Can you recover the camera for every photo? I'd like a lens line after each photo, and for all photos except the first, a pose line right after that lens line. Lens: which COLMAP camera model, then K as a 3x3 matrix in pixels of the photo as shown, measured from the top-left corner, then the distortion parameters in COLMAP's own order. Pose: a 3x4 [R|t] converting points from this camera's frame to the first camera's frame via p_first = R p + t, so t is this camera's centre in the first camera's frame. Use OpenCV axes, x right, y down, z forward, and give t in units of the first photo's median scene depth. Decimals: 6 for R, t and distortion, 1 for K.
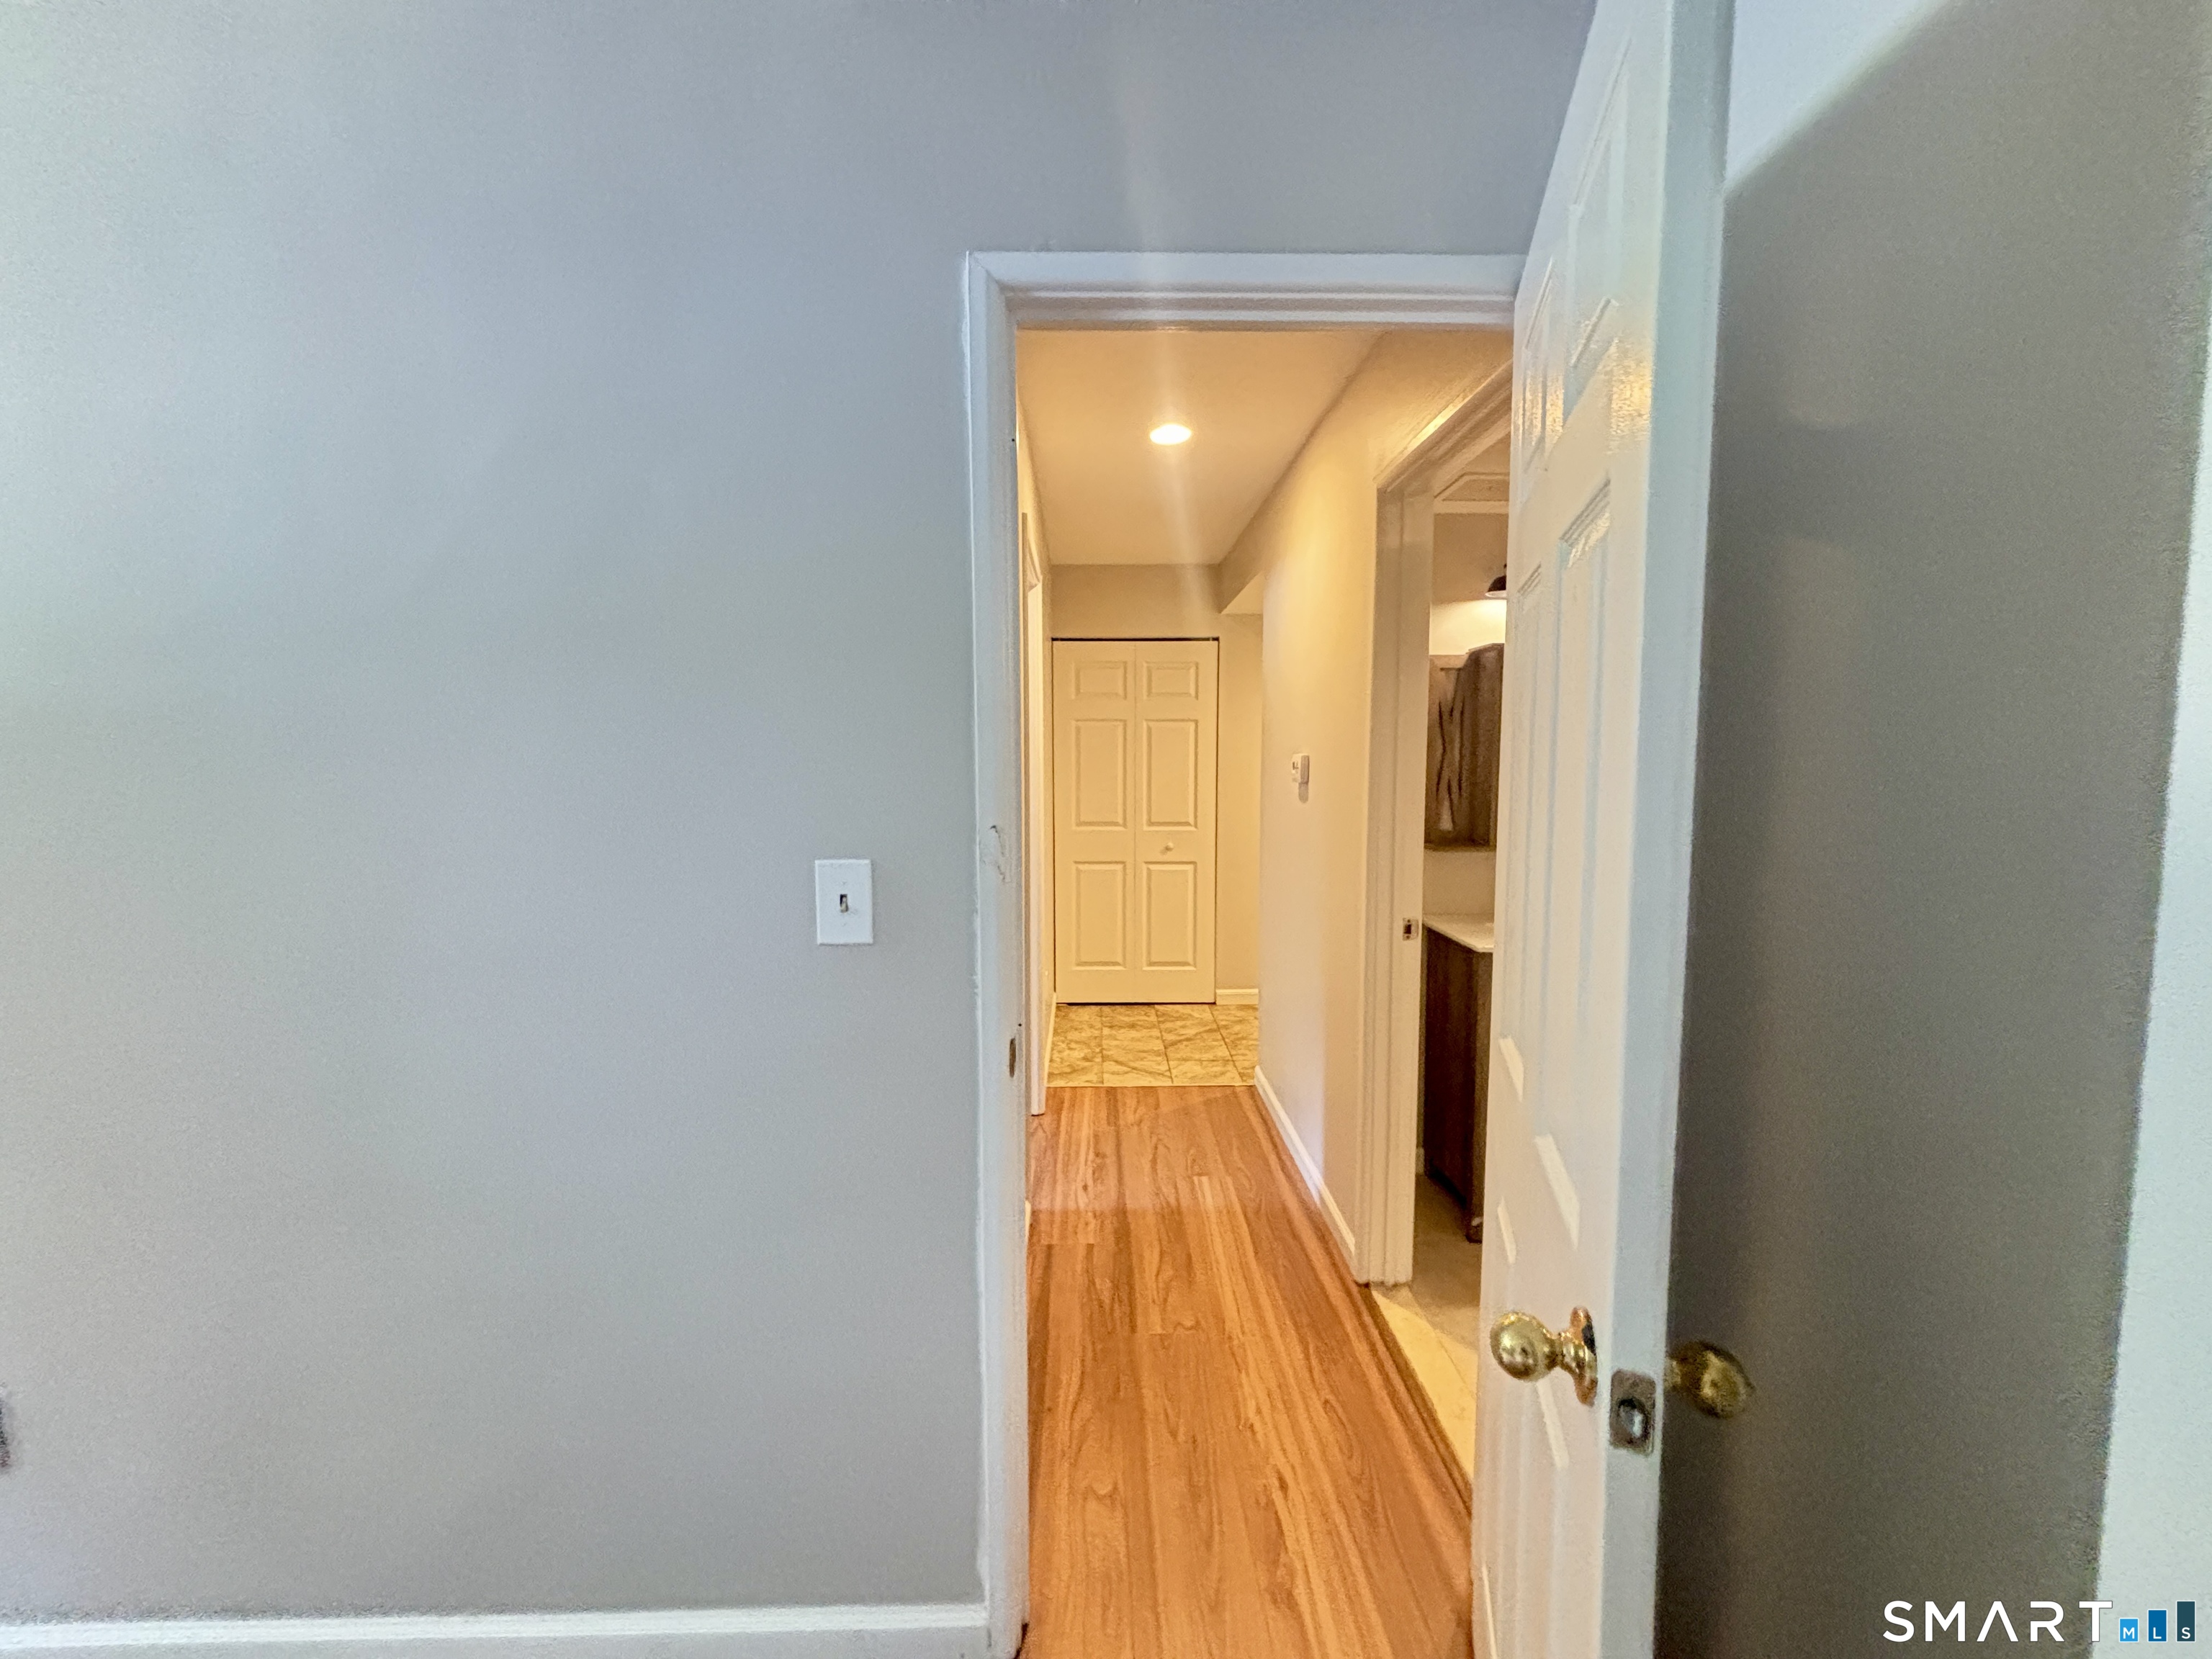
lens RADIAL K [[887.9, 0, 1106.5], [0, 887.9, 830.1], [0, 0, 1]] dist [0.004839, -0.000865]
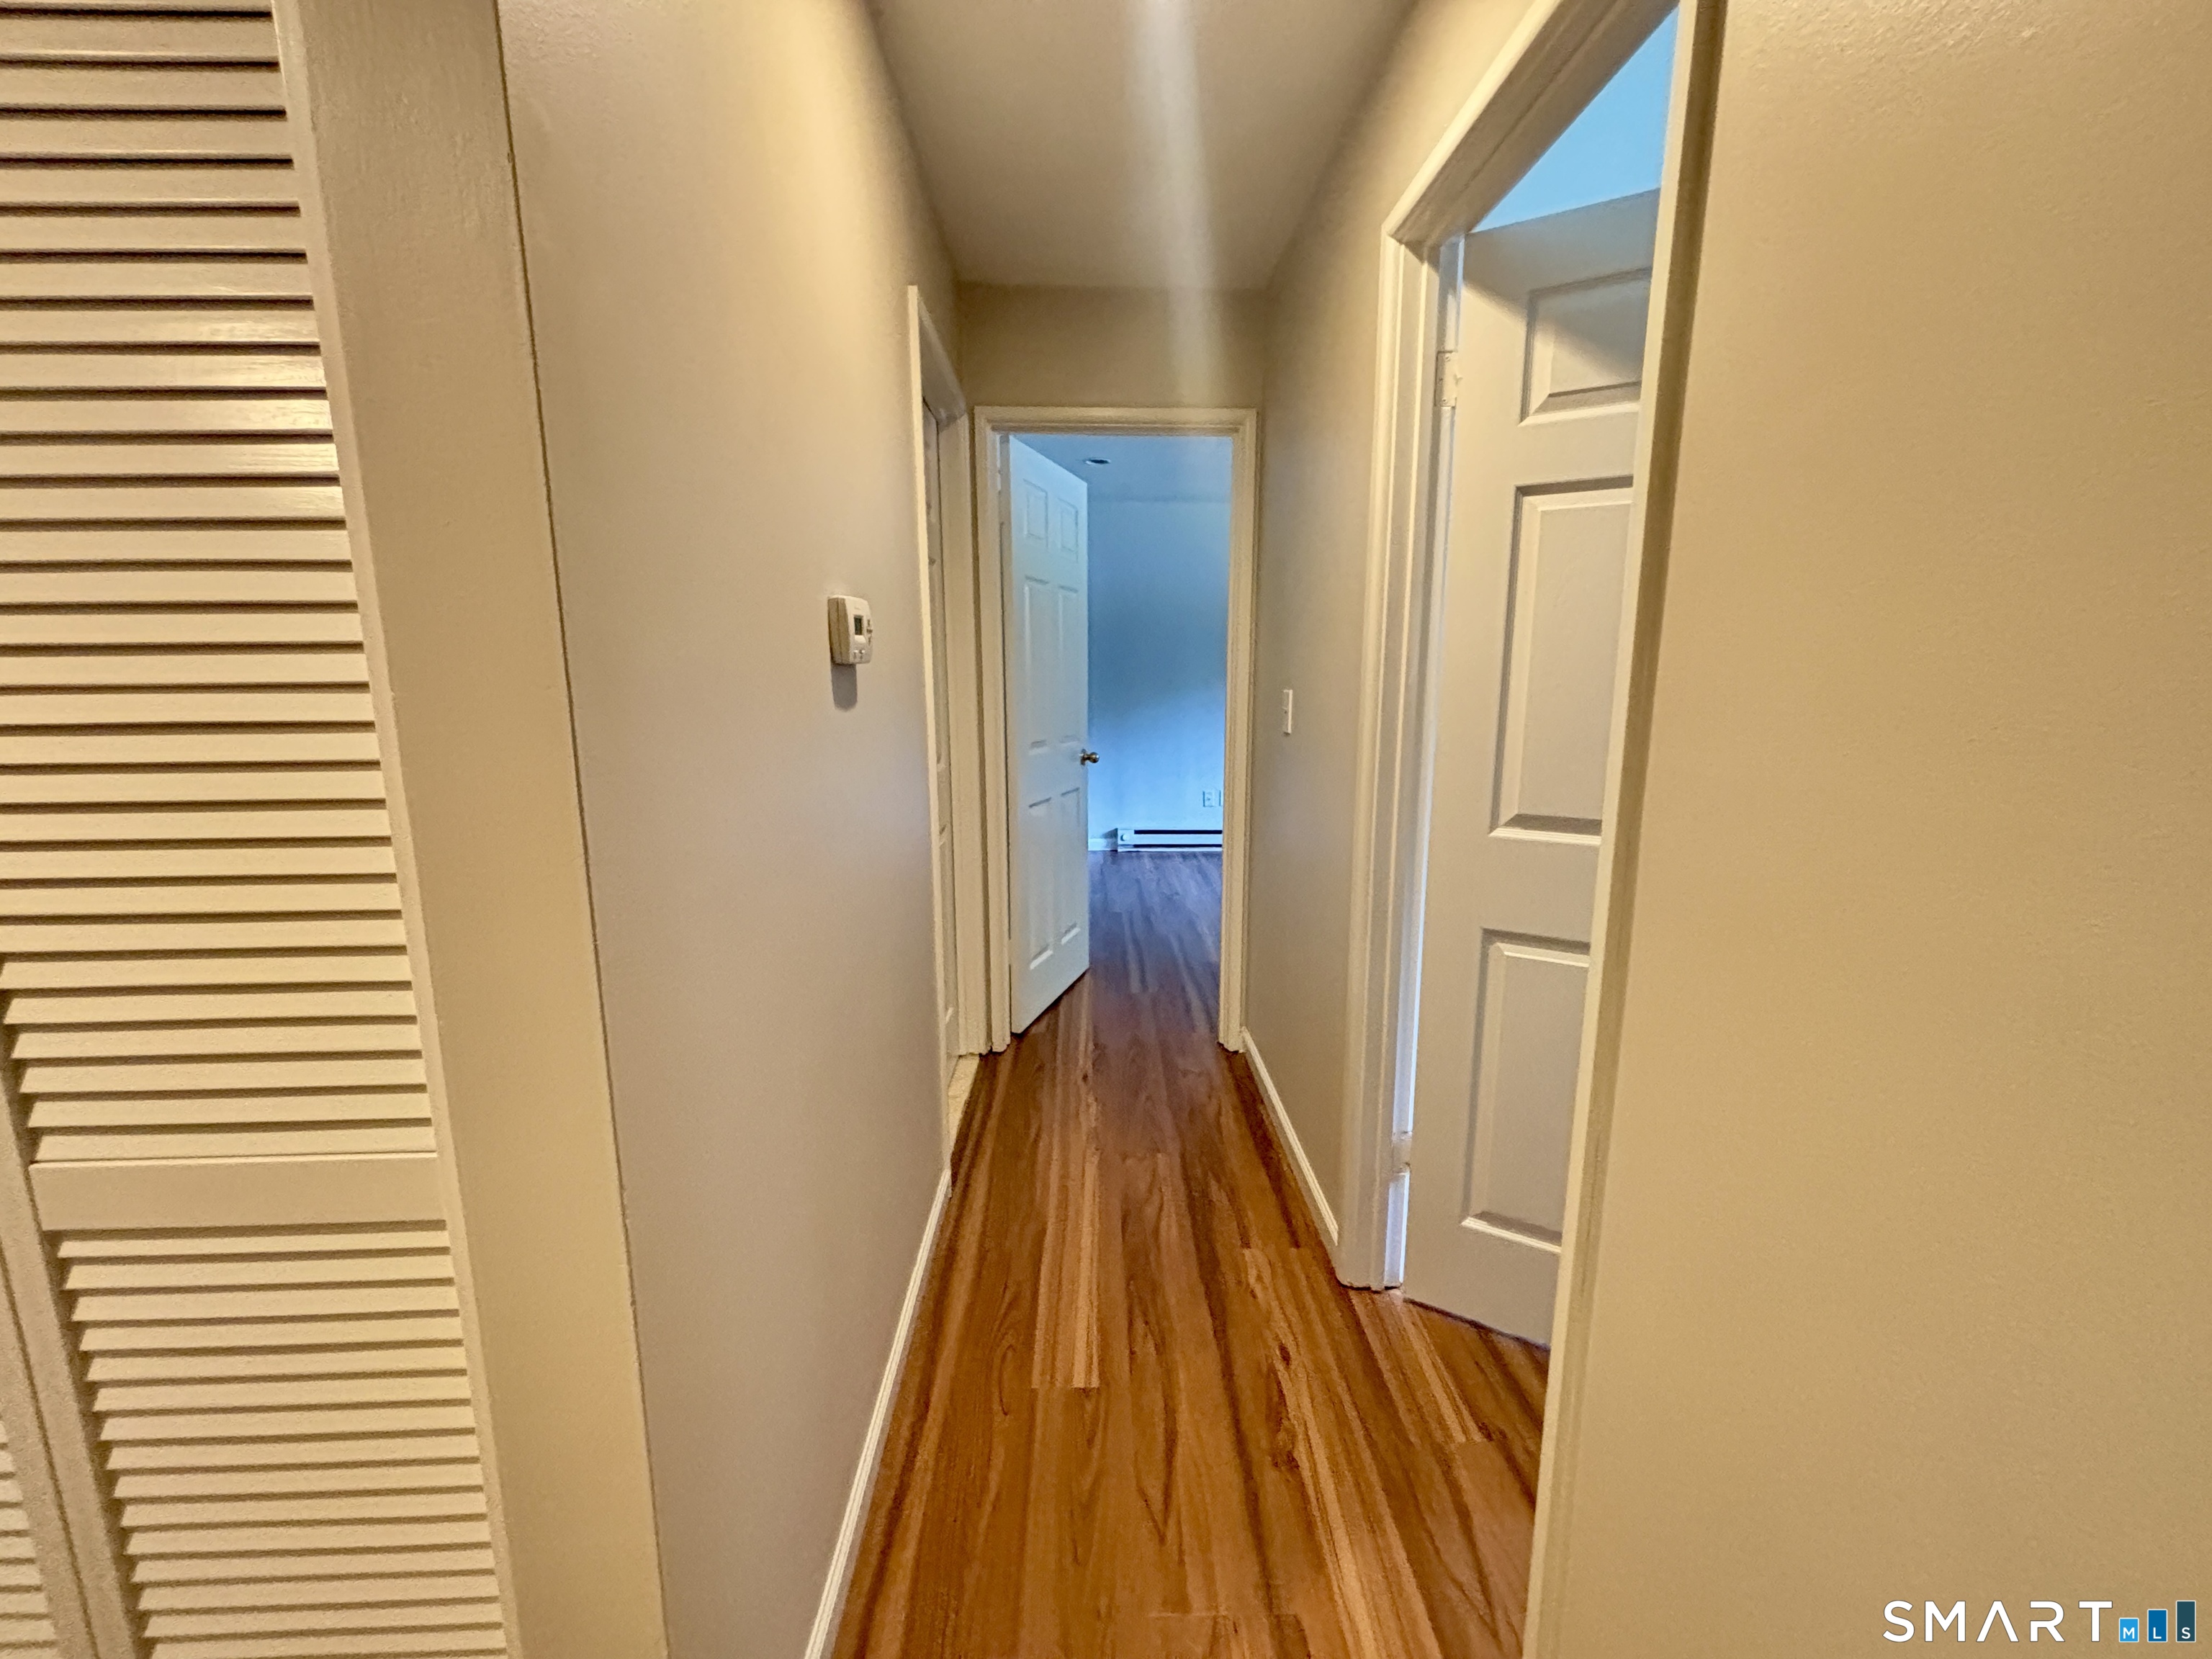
lens RADIAL K [[887.9, 0, 1109.4], [0, 887.9, 822.4], [0, 0, 1]] dist [0.004839, -0.000865]
pose [[-0.999972, 0.006117, -0.004360, 0.111335], [0.004820, 0.967675, 0.252153, -0.108584], [0.005761, 0.252125, -0.967677, 1.770092]]
